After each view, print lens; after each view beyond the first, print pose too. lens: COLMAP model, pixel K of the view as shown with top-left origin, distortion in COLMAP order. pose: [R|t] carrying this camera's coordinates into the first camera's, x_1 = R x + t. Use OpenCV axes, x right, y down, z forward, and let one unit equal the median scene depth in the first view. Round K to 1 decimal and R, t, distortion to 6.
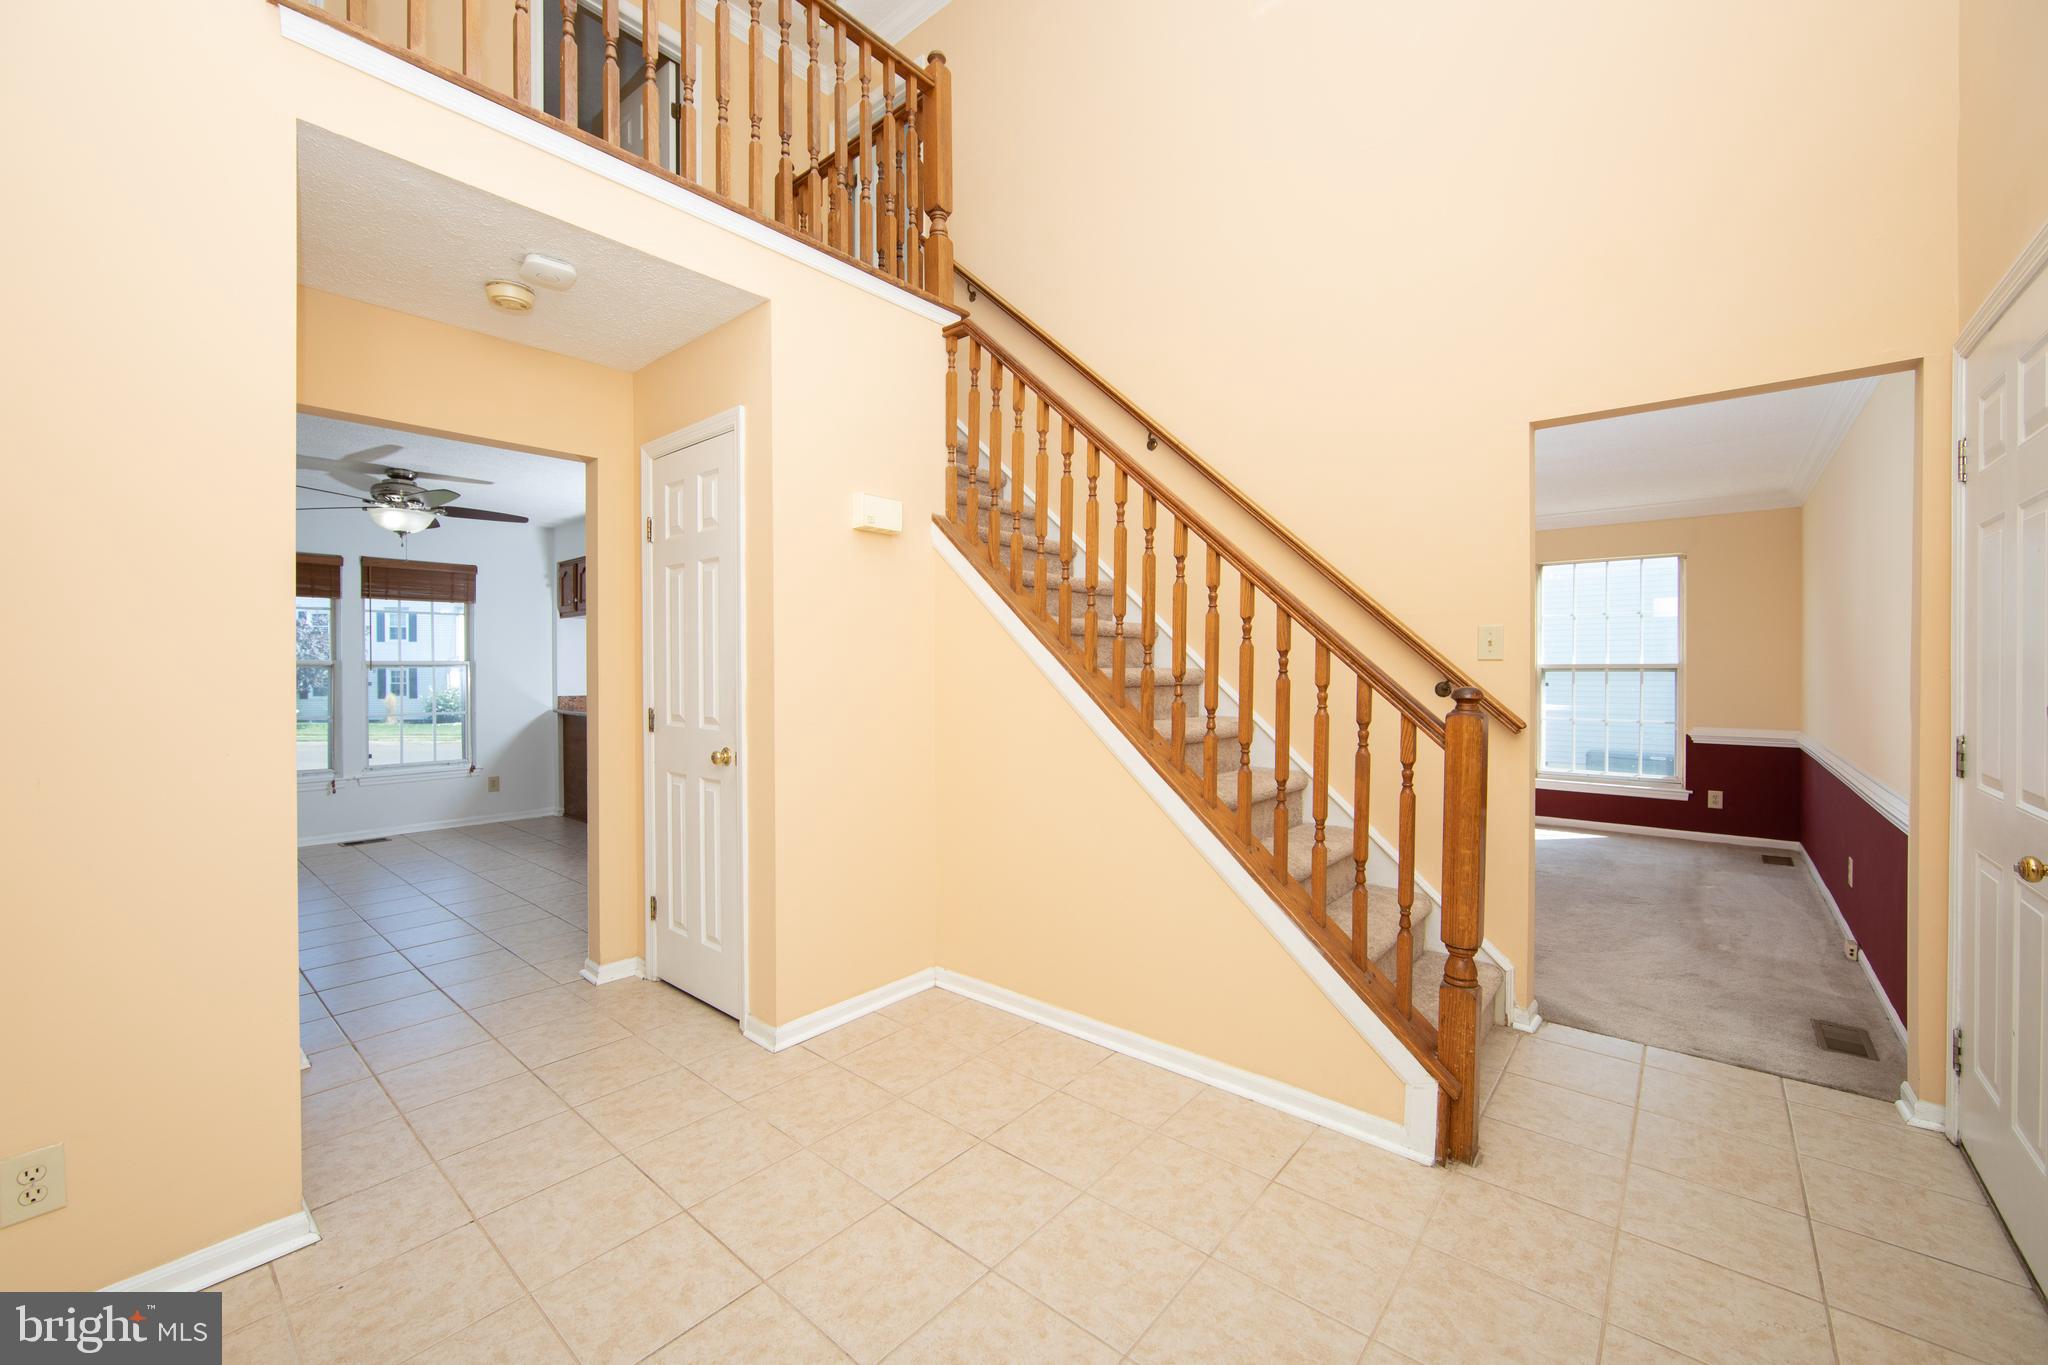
lens RADIAL K [[801.6, 0, 1007.7], [0, 801.6, 681.5], [0, 0, 1]] dist [-0.010415, 0.000762]
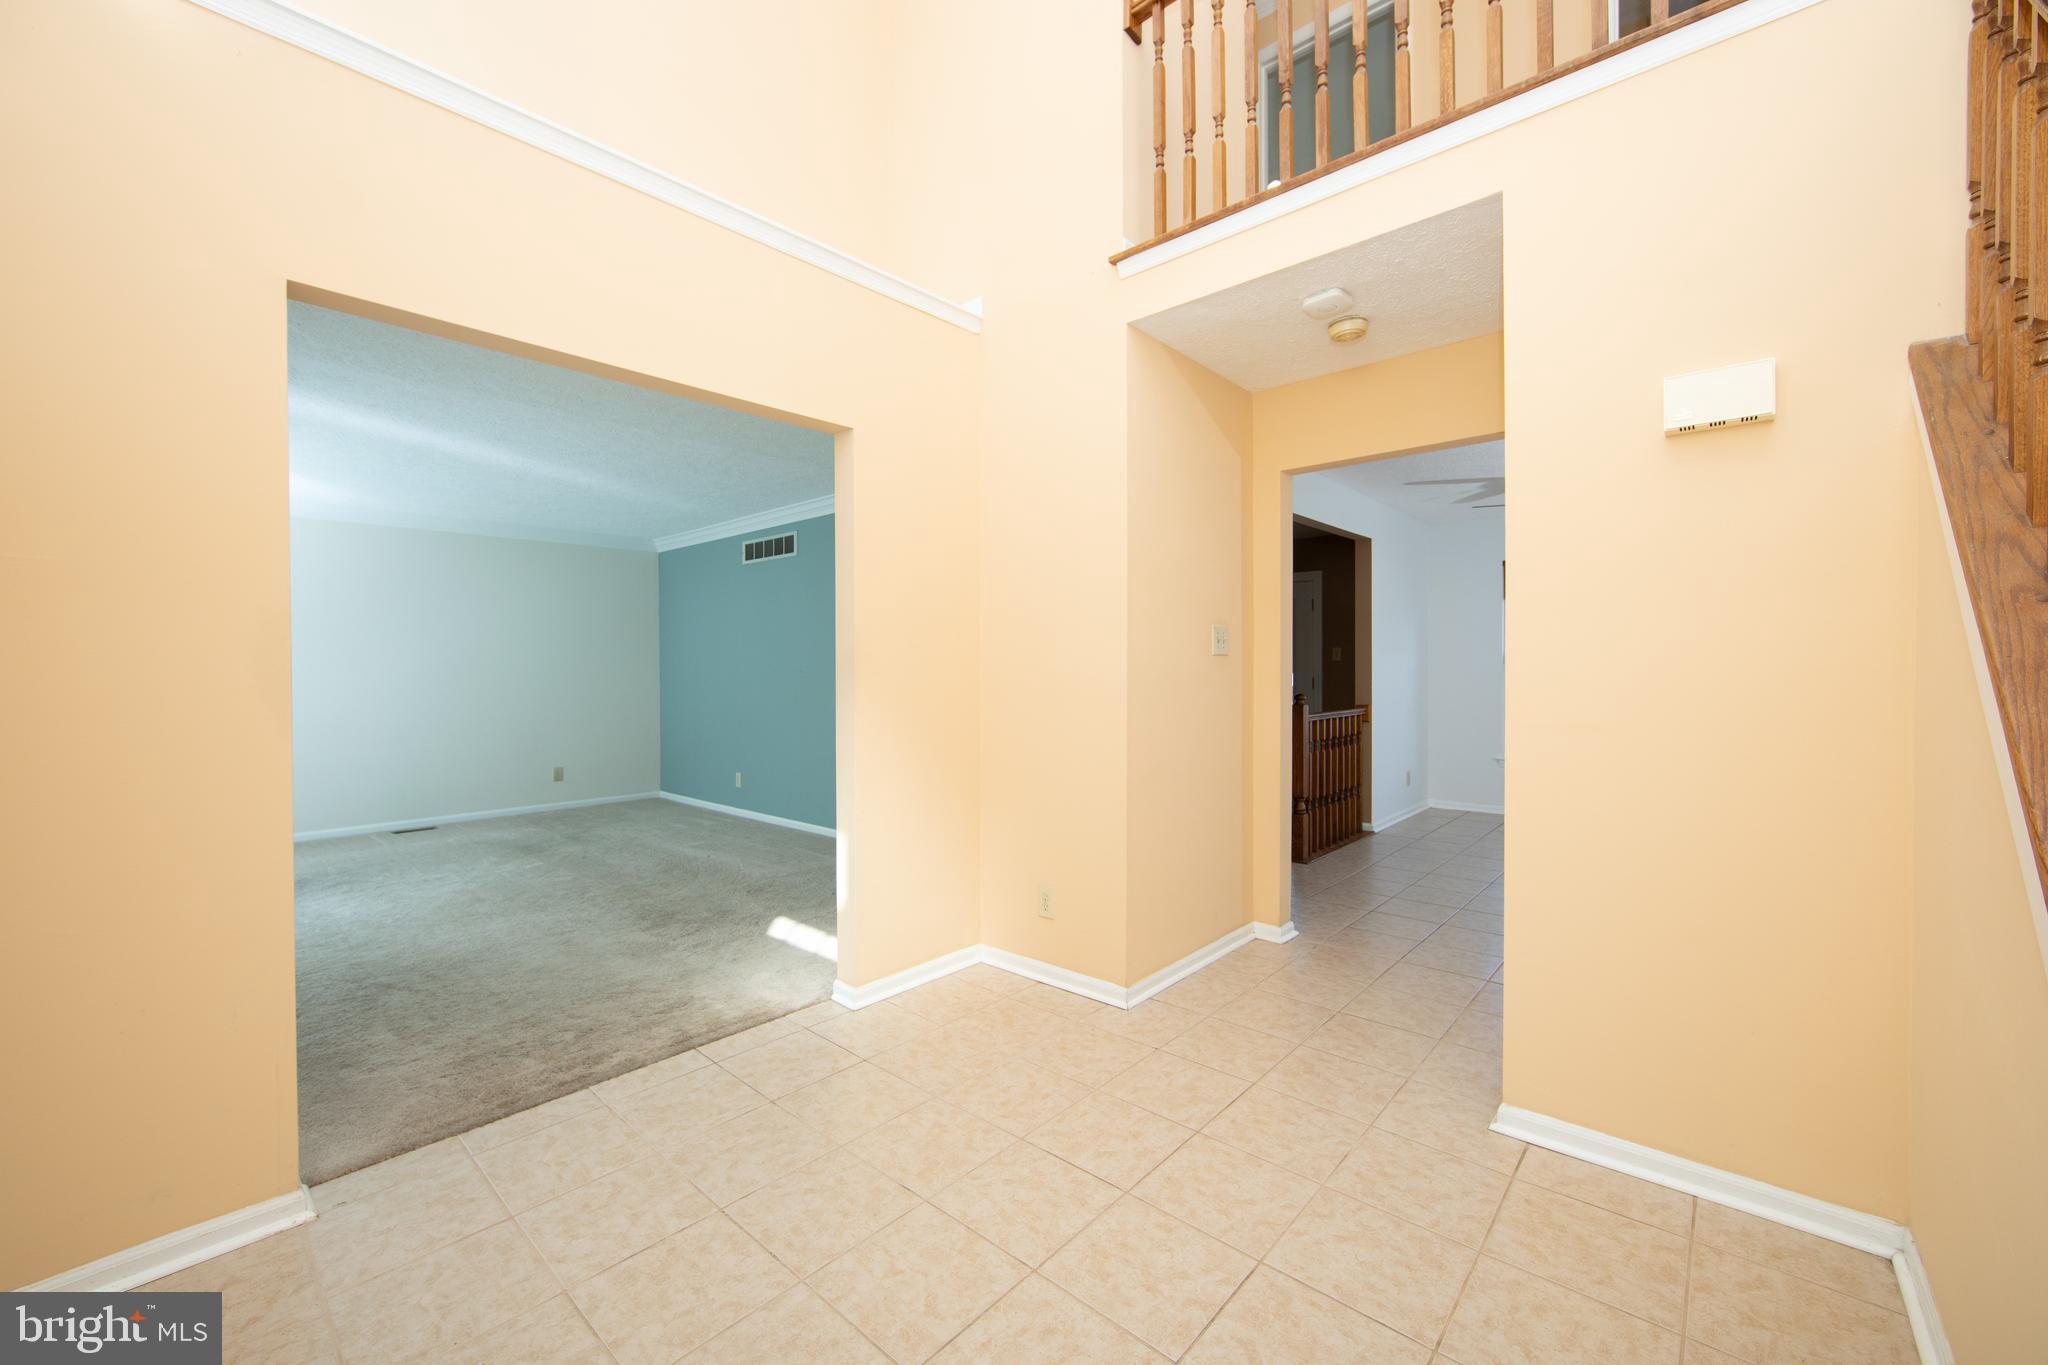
lens RADIAL K [[801.6, 0, 1017.6], [0, 801.6, 678.0], [0, 0, 1]] dist [-0.010415, 0.000762]
pose [[-0.015122, 0.010153, -0.999834, 0.557355], [-0.014978, 0.999834, 0.010379, 0.010871], [0.999773, 0.015133, -0.014967, 0.579640]]
